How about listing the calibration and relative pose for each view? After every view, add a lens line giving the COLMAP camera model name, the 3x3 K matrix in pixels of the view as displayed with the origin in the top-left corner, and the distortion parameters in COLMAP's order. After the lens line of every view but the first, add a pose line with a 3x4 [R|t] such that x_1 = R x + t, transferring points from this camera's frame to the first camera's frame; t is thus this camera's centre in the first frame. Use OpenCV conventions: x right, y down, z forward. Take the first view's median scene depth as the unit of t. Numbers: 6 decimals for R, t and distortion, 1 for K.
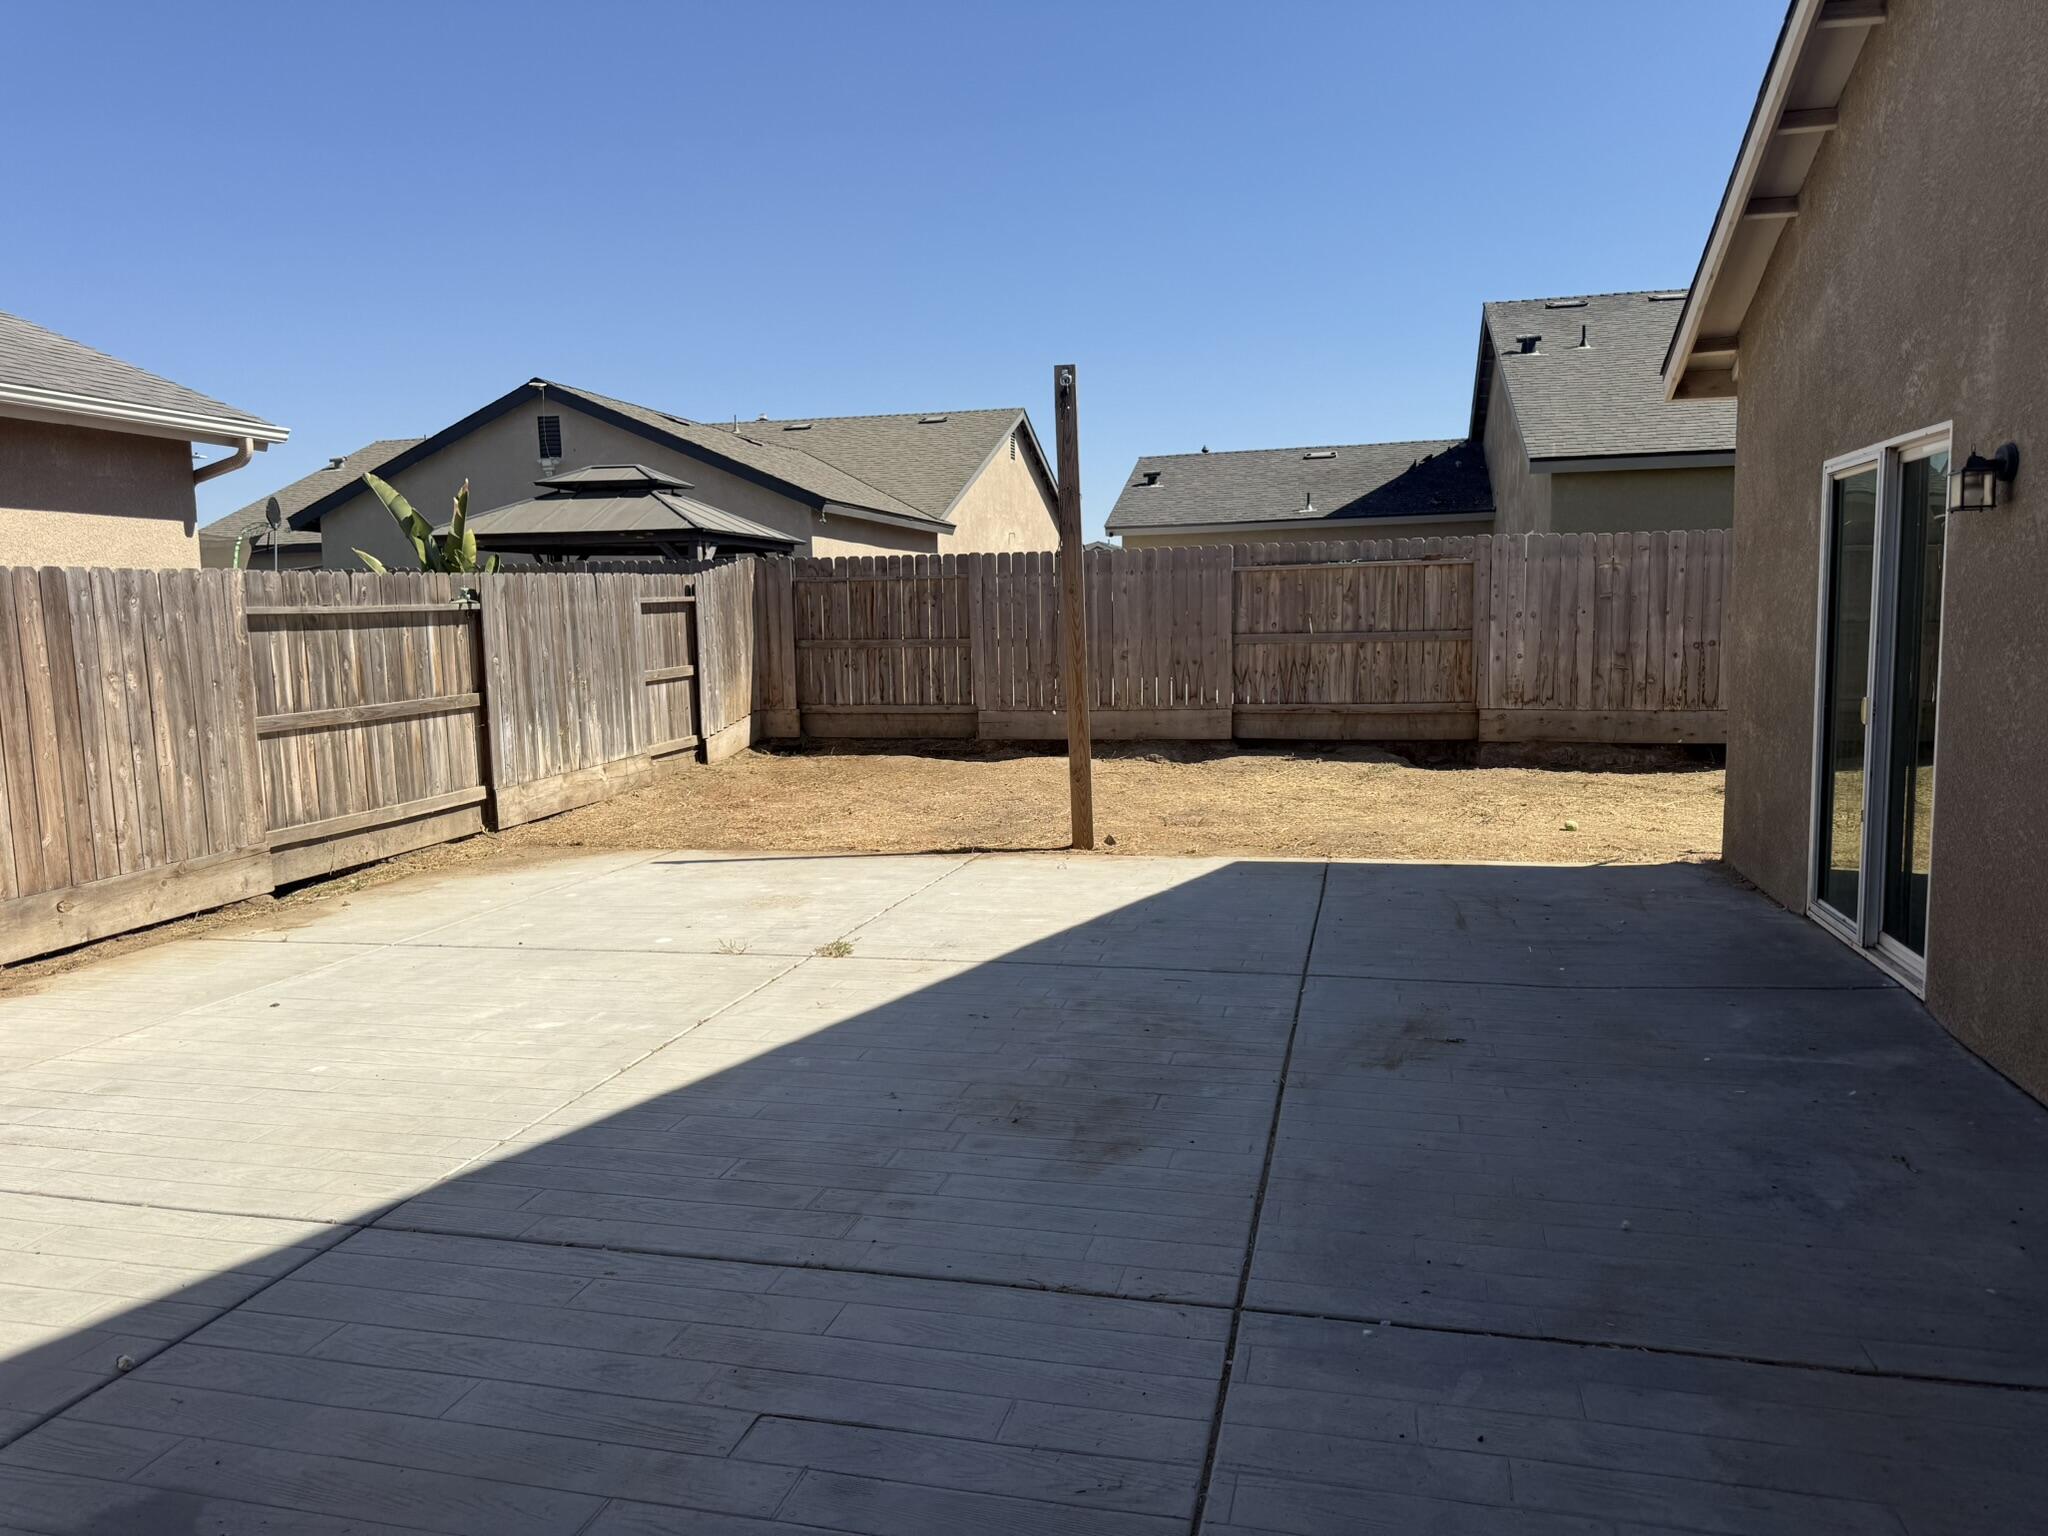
lens RADIAL K [[1417.7, 0, 1024.0], [0, 1417.7, 768.0], [0, 0, 1]] dist [0.004762, -0.001012]
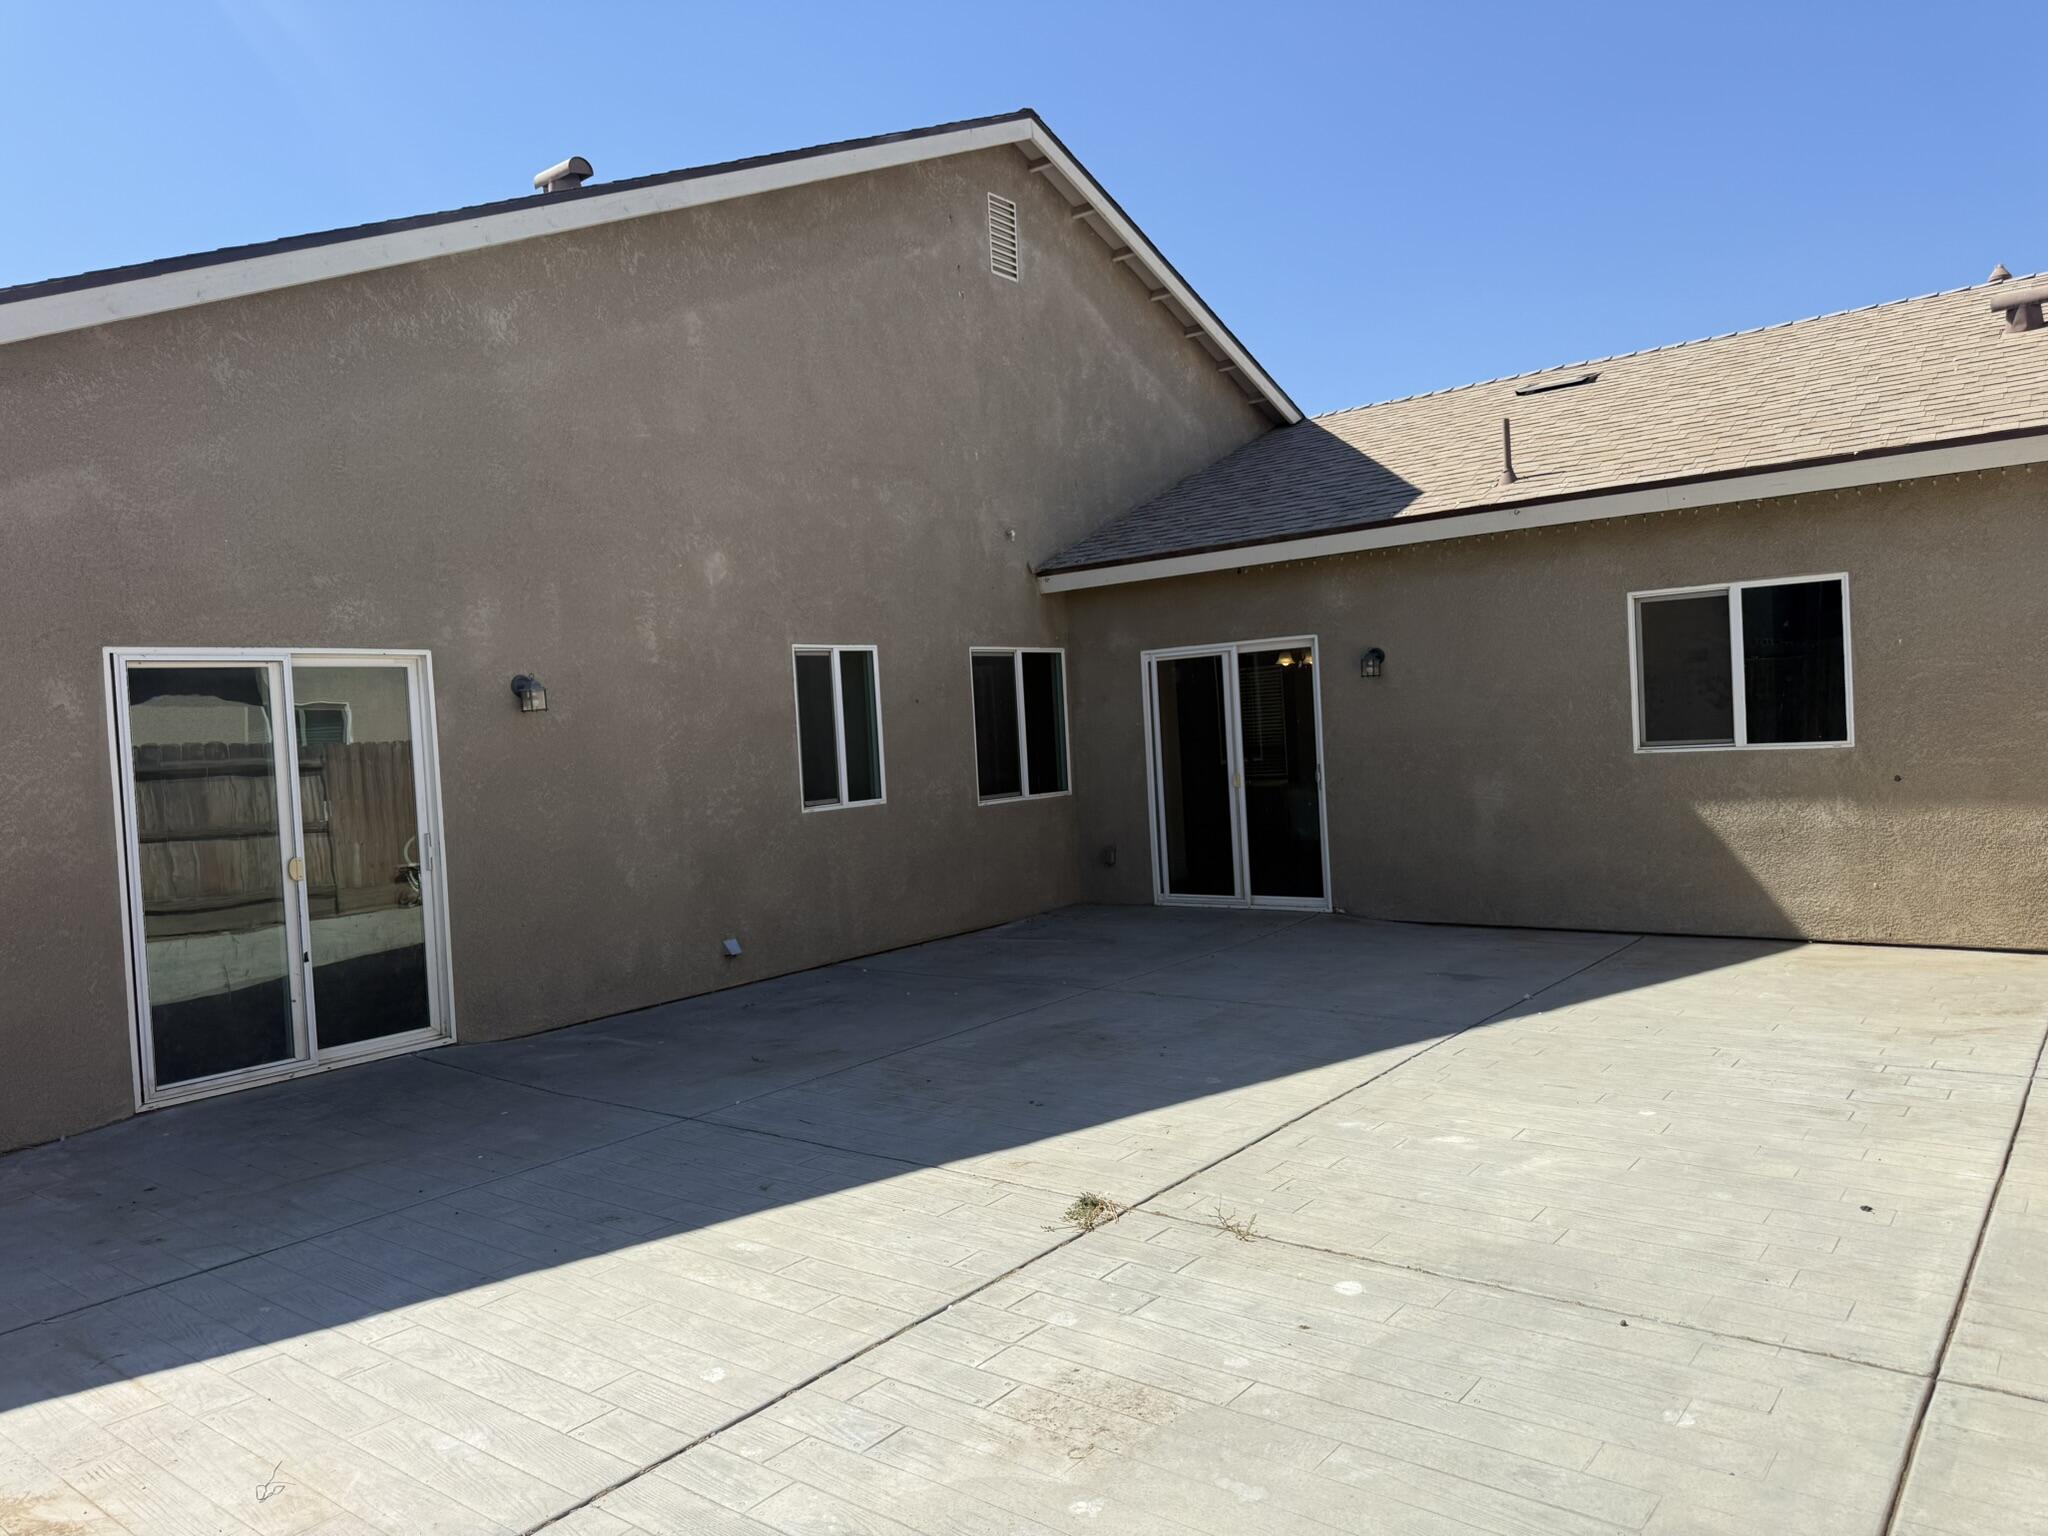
lens RADIAL K [[1417.7, 0, 1024.0], [0, 1417.7, 768.0], [0, 0, 1]] dist [0.004762, -0.001012]
pose [[-0.909624, 0.055259, 0.411741, -0.478965], [0.116868, 0.985126, 0.125975, -0.212614], [-0.398655, 0.162709, -0.902552, 1.922720]]
